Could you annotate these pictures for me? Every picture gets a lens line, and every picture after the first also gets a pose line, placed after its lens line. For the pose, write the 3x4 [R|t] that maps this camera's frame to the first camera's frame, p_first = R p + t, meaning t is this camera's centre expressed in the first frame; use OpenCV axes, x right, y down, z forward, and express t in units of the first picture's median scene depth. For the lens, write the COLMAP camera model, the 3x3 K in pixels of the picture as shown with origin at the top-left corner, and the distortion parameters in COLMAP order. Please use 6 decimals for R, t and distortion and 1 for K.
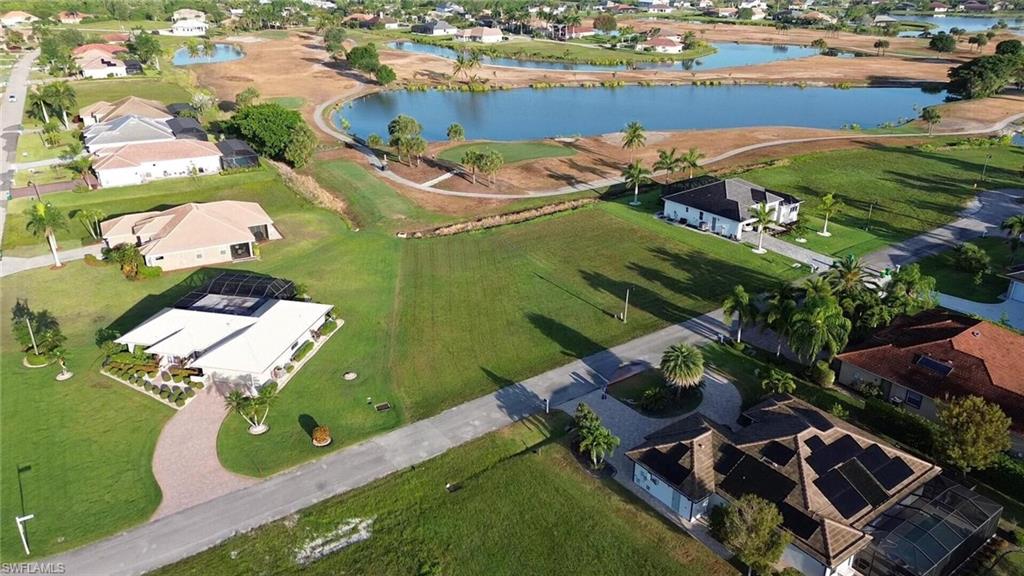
lens RADIAL K [[724.9, 0, 511.5], [0, 724.9, 287.6], [0, 0, 1]] dist [0.027003, -0.017839]
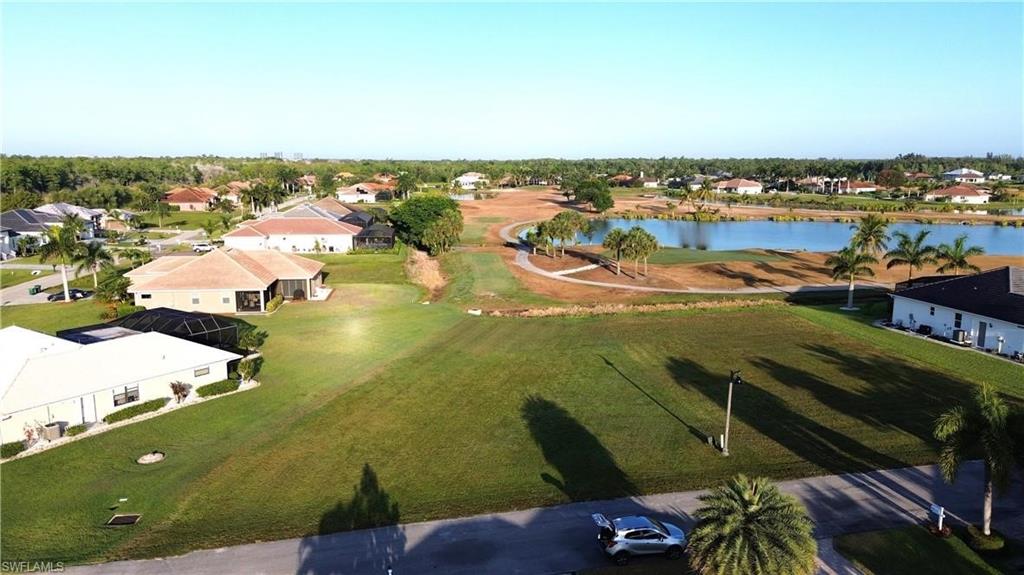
lens RADIAL K [[704.3, 0, 511.3], [0, 704.3, 292.6], [0, 0, 1]] dist [0.036205, -0.030633]
pose [[0.925367, 0.062594, -0.373869, 0.114683], [-0.145987, 0.969046, -0.199094, 0.034018], [0.349834, 0.238815, 0.905861, 0.291760]]
